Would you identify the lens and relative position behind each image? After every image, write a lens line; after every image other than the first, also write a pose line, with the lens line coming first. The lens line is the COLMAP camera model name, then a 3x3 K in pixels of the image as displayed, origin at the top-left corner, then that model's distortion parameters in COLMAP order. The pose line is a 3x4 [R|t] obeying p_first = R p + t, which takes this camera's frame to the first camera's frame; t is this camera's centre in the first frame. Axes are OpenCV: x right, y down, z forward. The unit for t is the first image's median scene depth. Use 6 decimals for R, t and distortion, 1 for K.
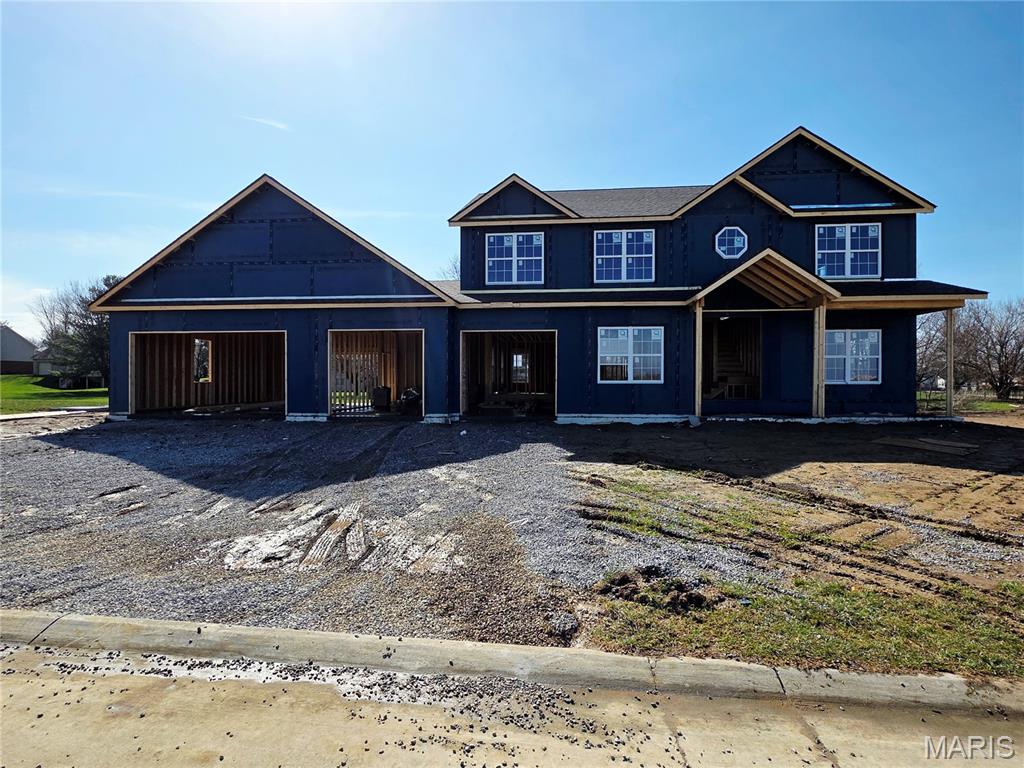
lens RADIAL K [[507.6, 0, 513.0], [0, 507.6, 382.4], [0, 0, 1]] dist [-0.000191, 0.000085]
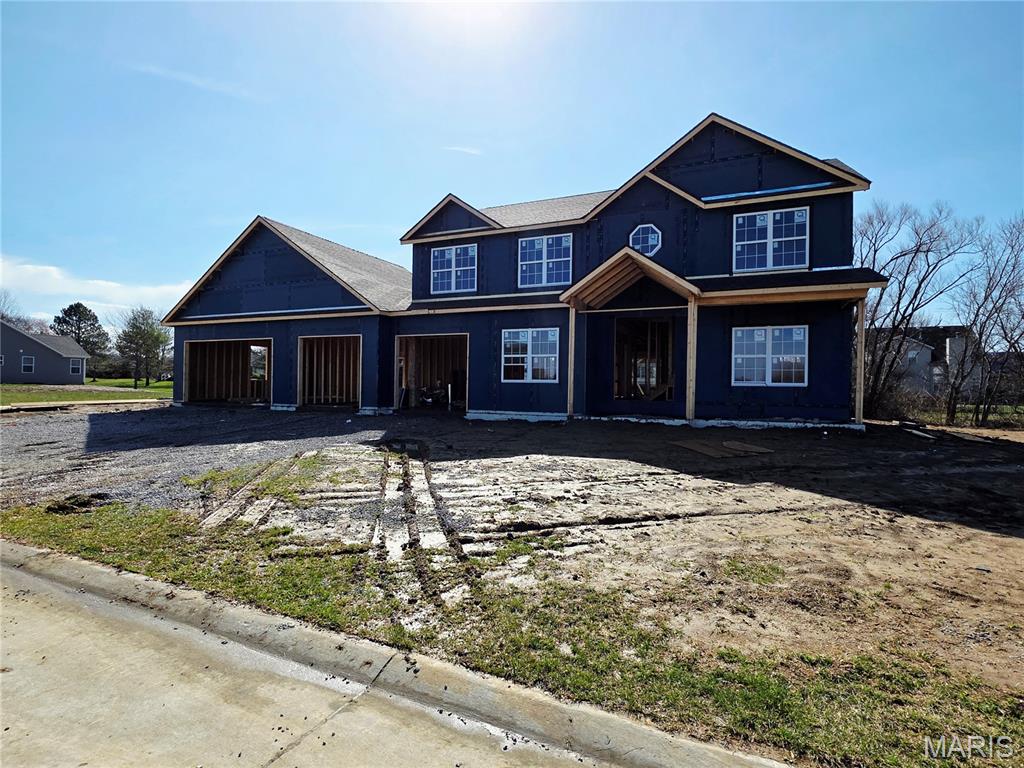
lens RADIAL K [[507.6, 0, 520.8], [0, 507.6, 381.9], [0, 0, 1]] dist [-0.000191, 0.000085]
pose [[0.951276, 0.009094, -0.308208, 0.523358], [-0.010433, 0.999942, -0.002697, 0.003616], [0.308165, 0.005782, 0.951315, -0.008141]]
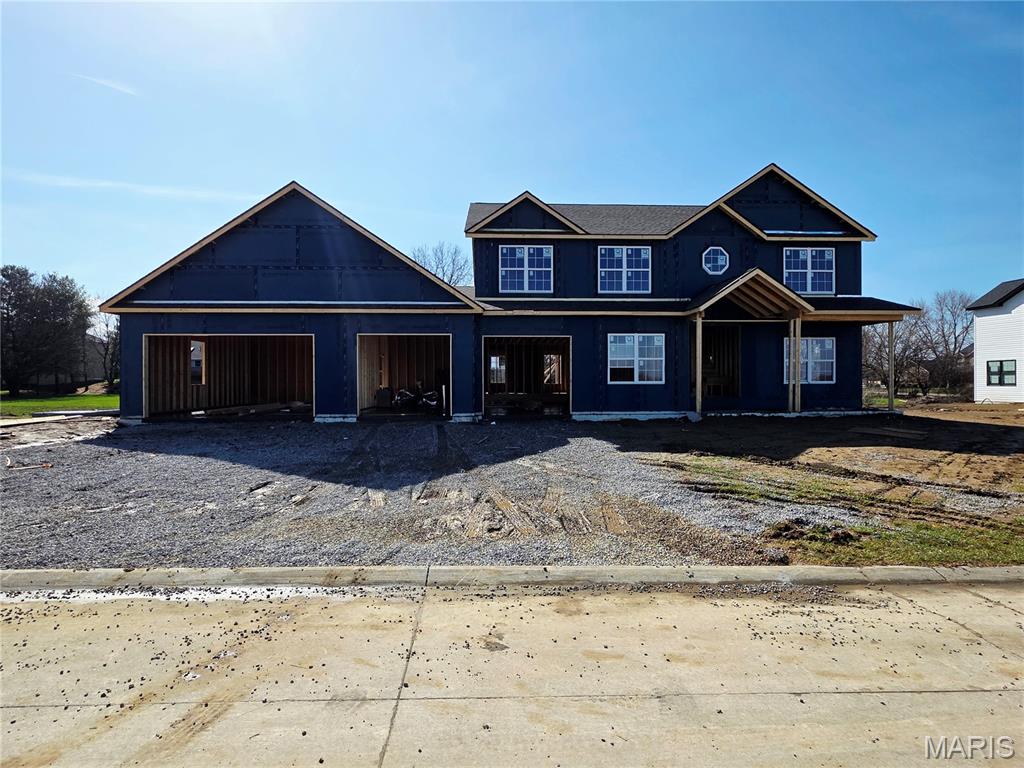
lens RADIAL K [[507.6, 0, 513.0], [0, 507.6, 381.7], [0, 0, 1]] dist [-0.000191, 0.000085]
pose [[0.990152, -0.004292, 0.139930, -0.190366], [0.004441, 0.999990, -0.000756, -0.003388], [-0.139926, 0.001370, 0.990161, -0.072385]]
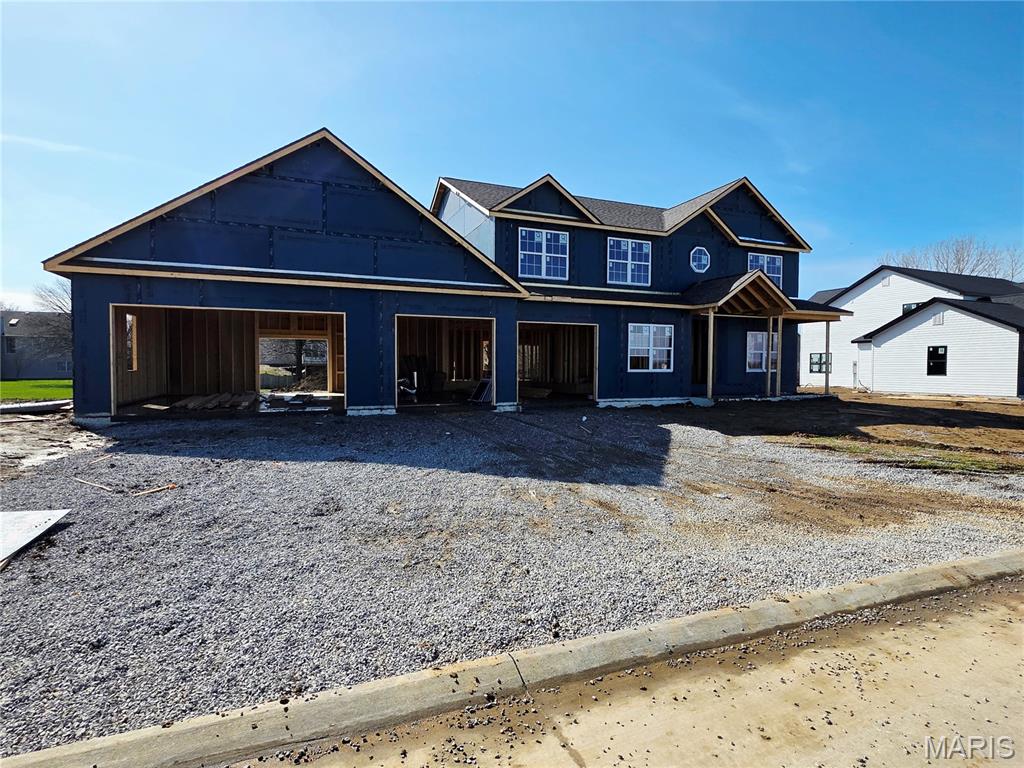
lens RADIAL K [[507.6, 0, 508.1], [0, 507.6, 381.3], [0, 0, 1]] dist [-0.000191, 0.000085]
pose [[0.892528, -0.011247, 0.450851, -0.586269], [-0.001816, 0.999591, 0.028532, -0.008881], [-0.450988, -0.026284, 0.892143, 0.085839]]
